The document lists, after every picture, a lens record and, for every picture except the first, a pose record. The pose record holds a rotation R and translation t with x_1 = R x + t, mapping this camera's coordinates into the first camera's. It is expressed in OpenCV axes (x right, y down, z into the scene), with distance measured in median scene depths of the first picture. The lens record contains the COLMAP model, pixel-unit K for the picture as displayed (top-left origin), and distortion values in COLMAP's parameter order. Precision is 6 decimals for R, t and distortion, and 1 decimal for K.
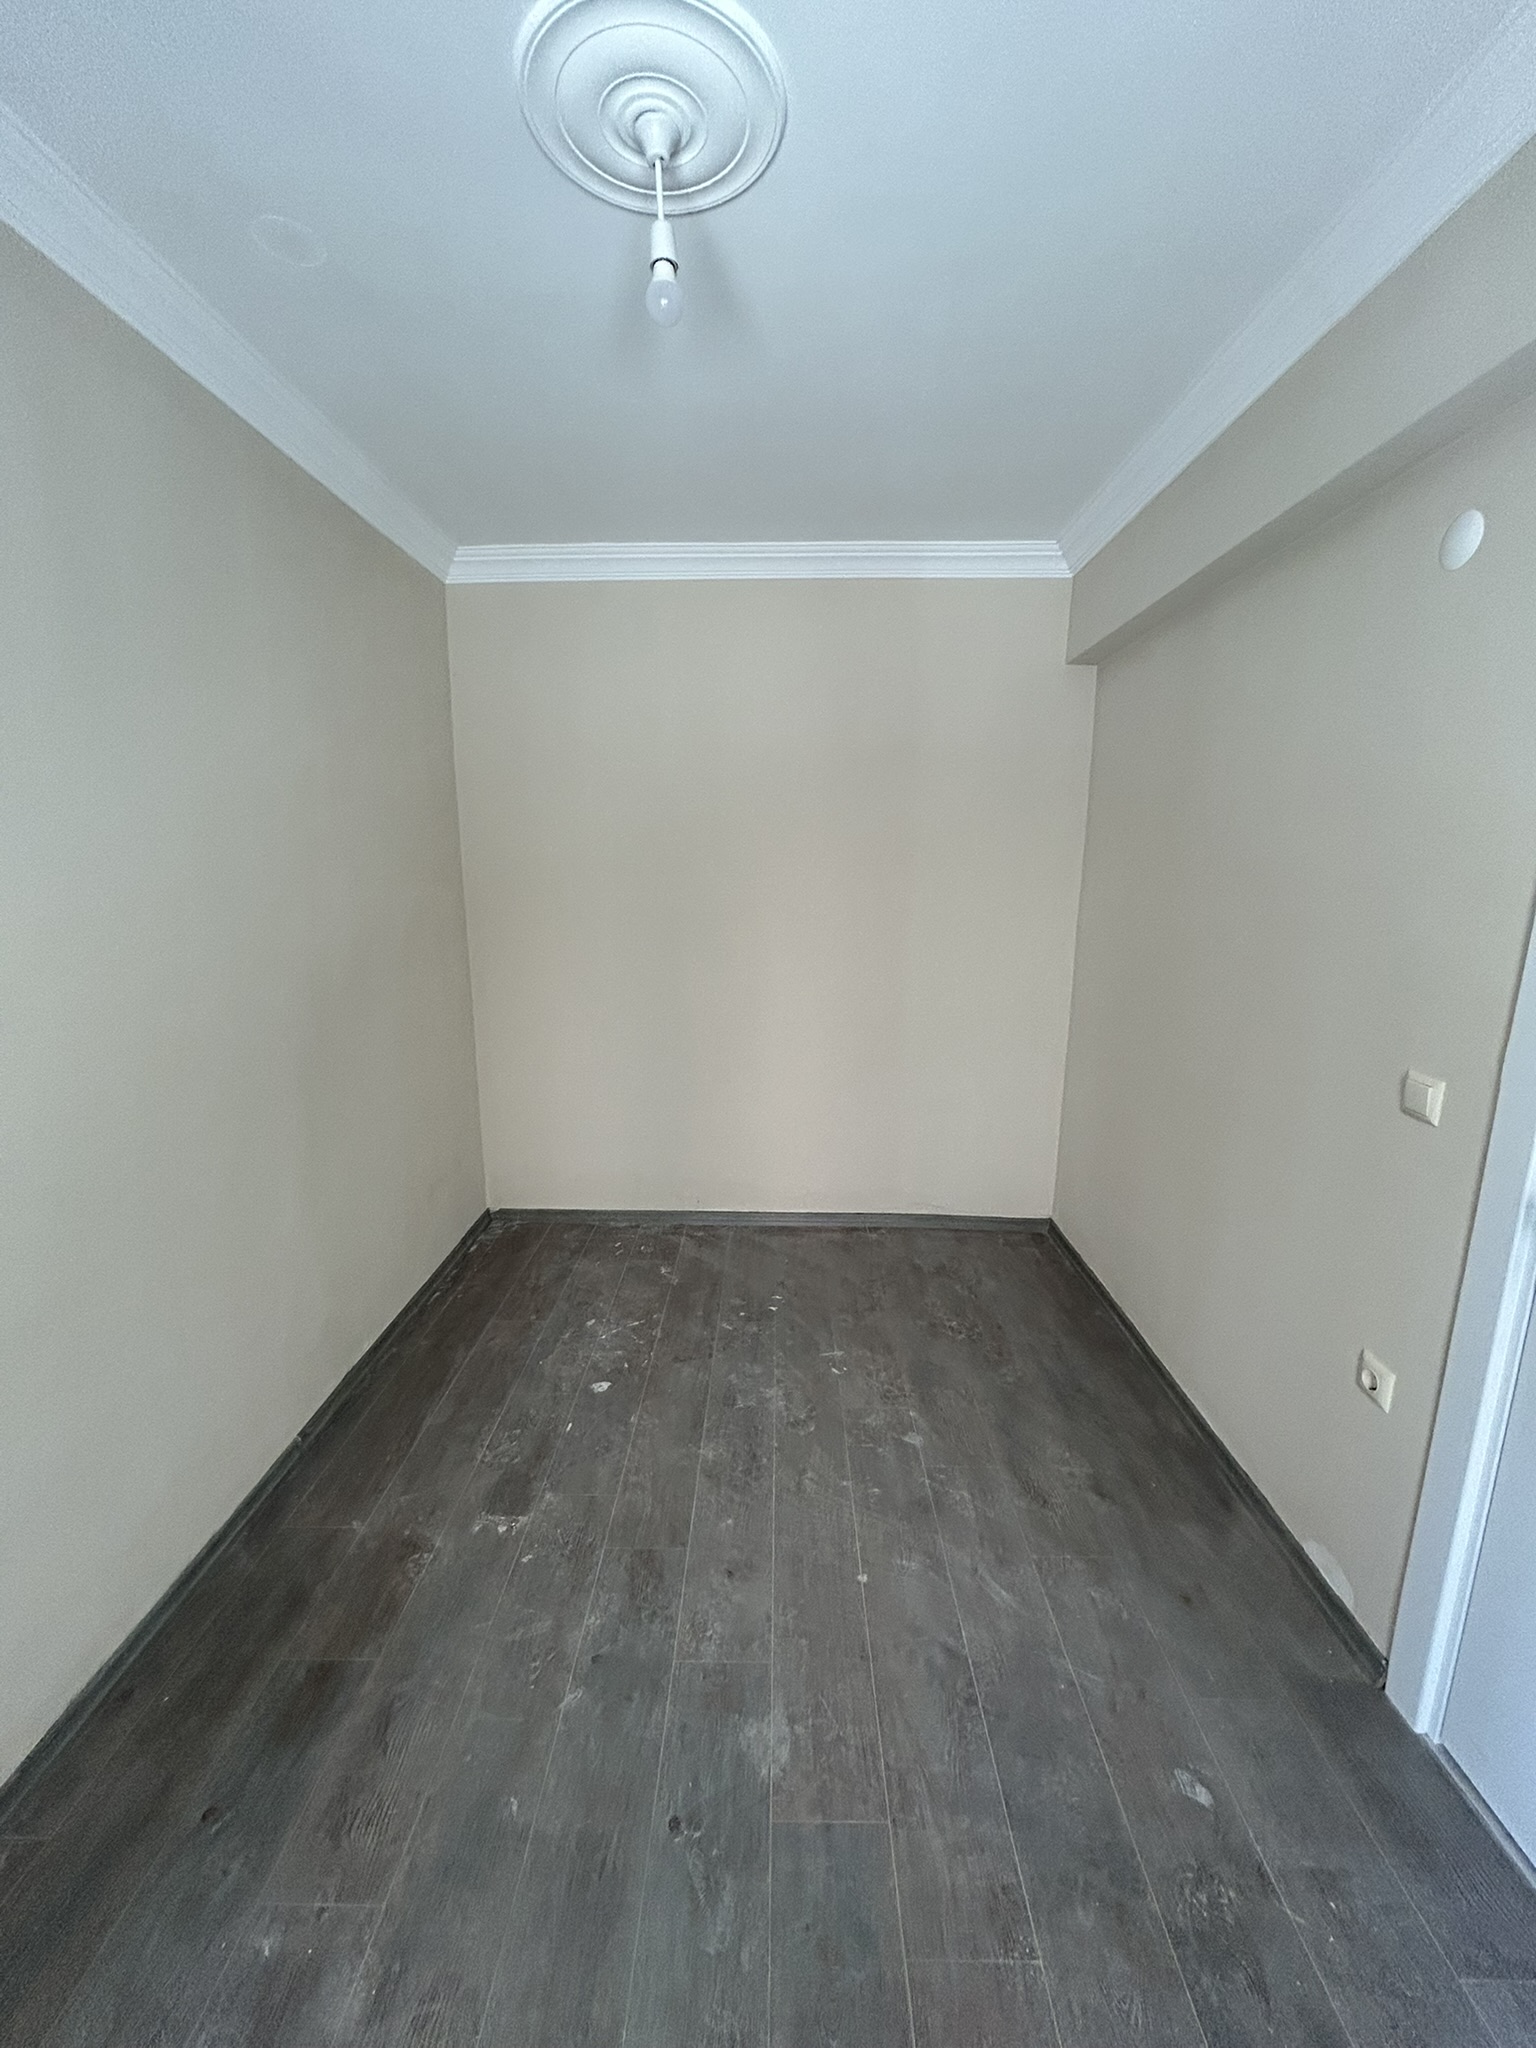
lens RADIAL K [[823.5, 0, 770.6], [0, 823.5, 1028.9], [0, 0, 1]] dist [0.000120, -0.000743]
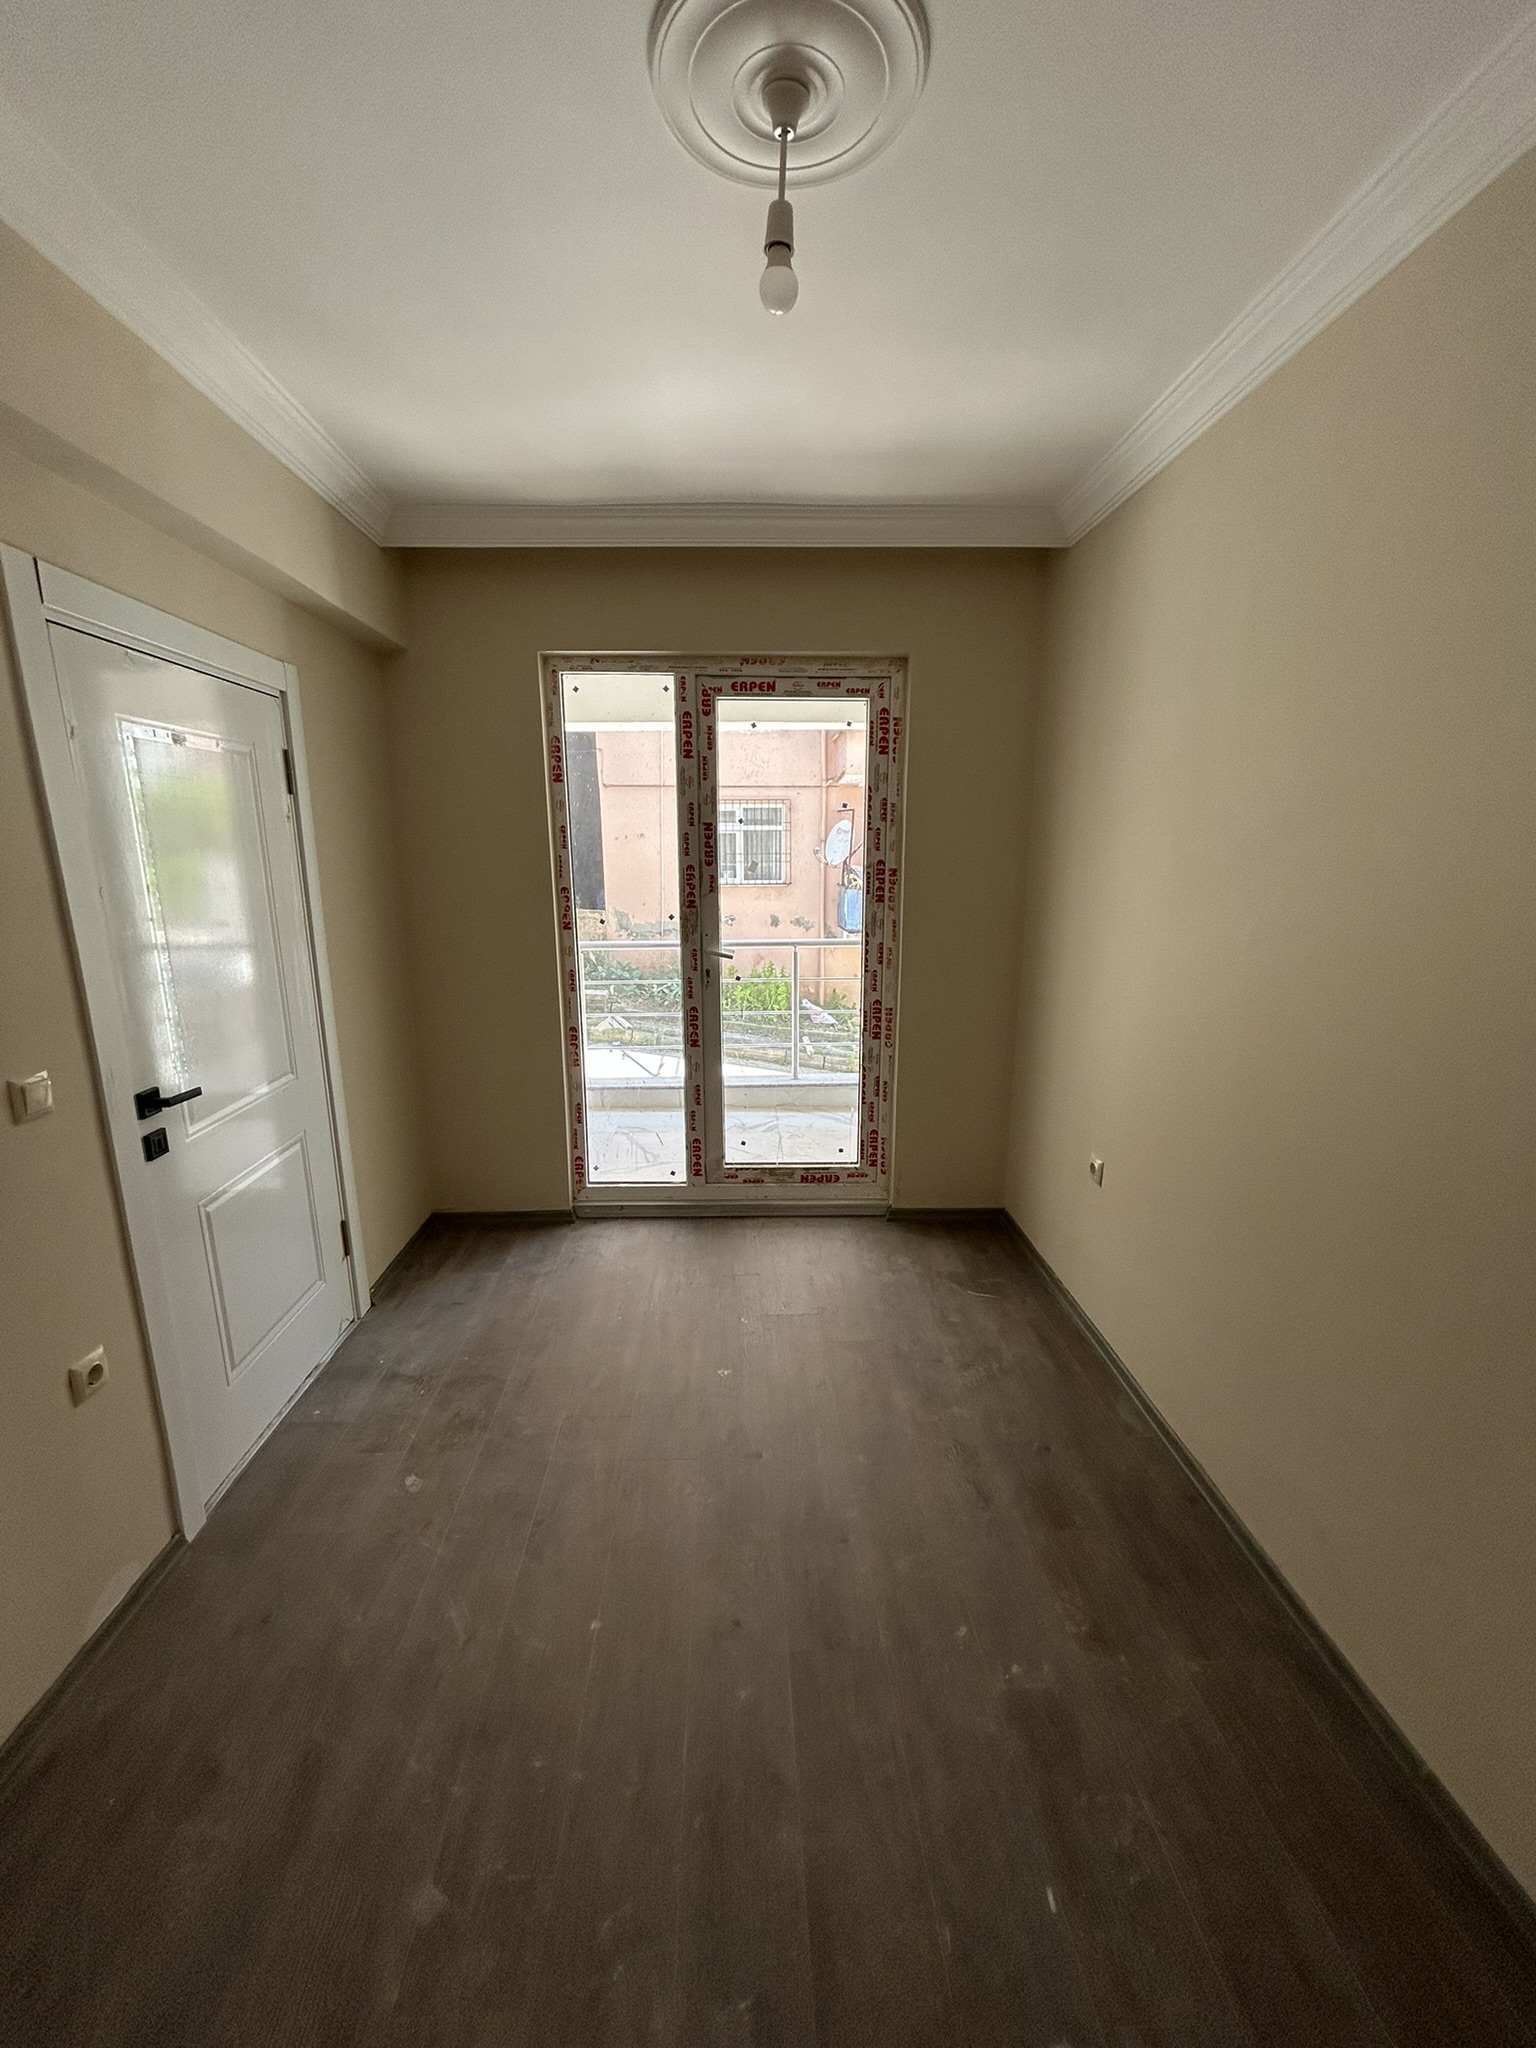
lens RADIAL K [[823.5, 0, 770.6], [0, 823.5, 1028.9], [0, 0, 1]] dist [0.000120, -0.000743]
pose [[-0.997961, 0.007475, -0.063386, -0.033491], [-0.018850, 0.914295, 0.404610, -0.331831], [0.060978, 0.404980, -0.912290, 1.557981]]
